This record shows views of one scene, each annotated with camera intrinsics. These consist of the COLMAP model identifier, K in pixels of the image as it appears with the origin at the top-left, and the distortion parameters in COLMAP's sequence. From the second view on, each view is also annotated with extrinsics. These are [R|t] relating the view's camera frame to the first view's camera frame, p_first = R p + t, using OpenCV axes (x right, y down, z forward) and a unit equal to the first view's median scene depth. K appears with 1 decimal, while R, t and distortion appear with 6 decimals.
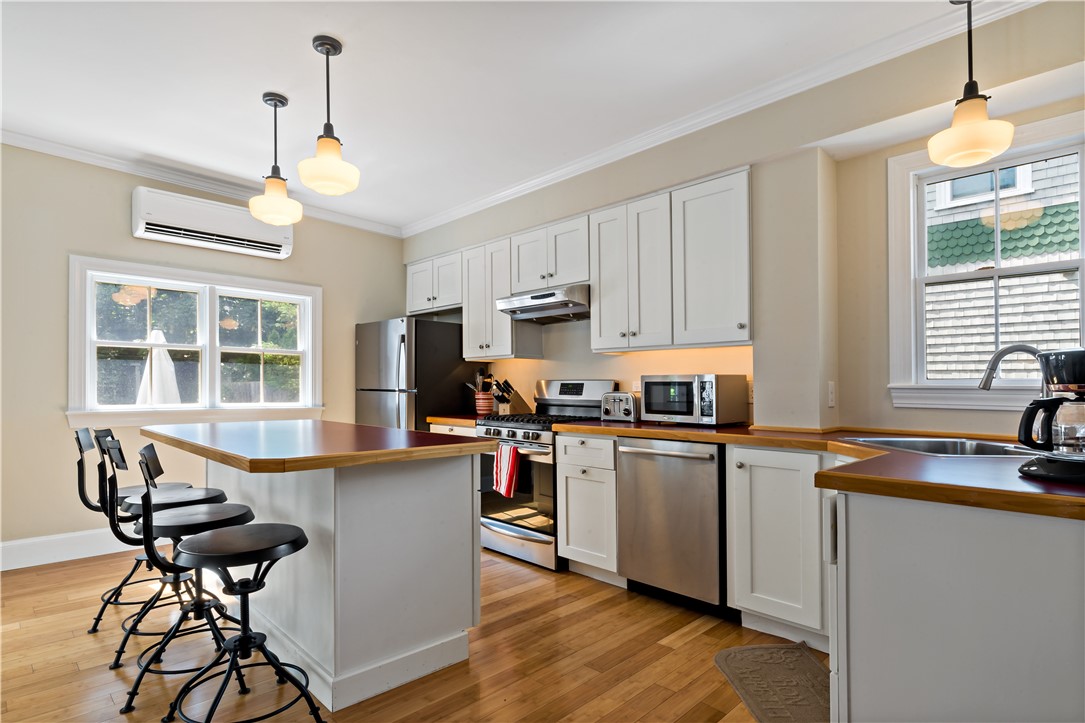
lens RADIAL K [[554.1, 0, 542.5], [0, 554.1, 402.3], [0, 0, 1]] dist [-0.037515, 0.000063]
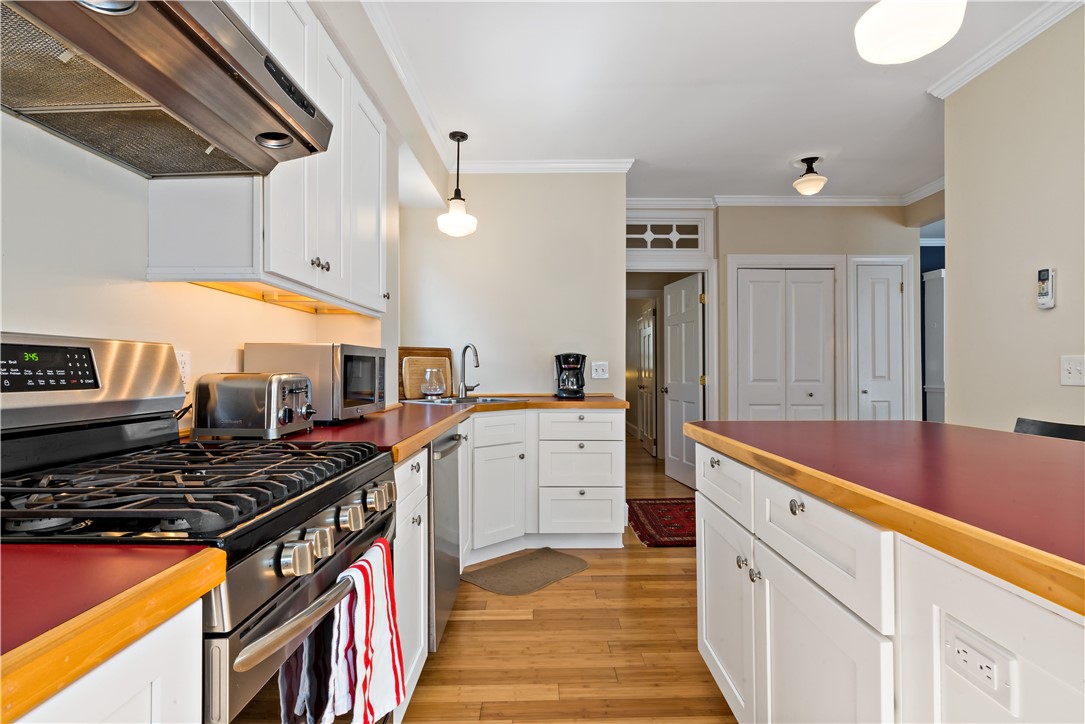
lens RADIAL K [[551.4, 0, 540.4], [0, 551.4, 373.7], [0, 0, 1]] dist [-0.000621, 0.000154]
pose [[-0.712810, -0.009431, 0.701293, -0.347759], [0.015399, 0.999458, 0.029093, -0.028130], [-0.701188, 0.031537, -0.712279, 1.161892]]
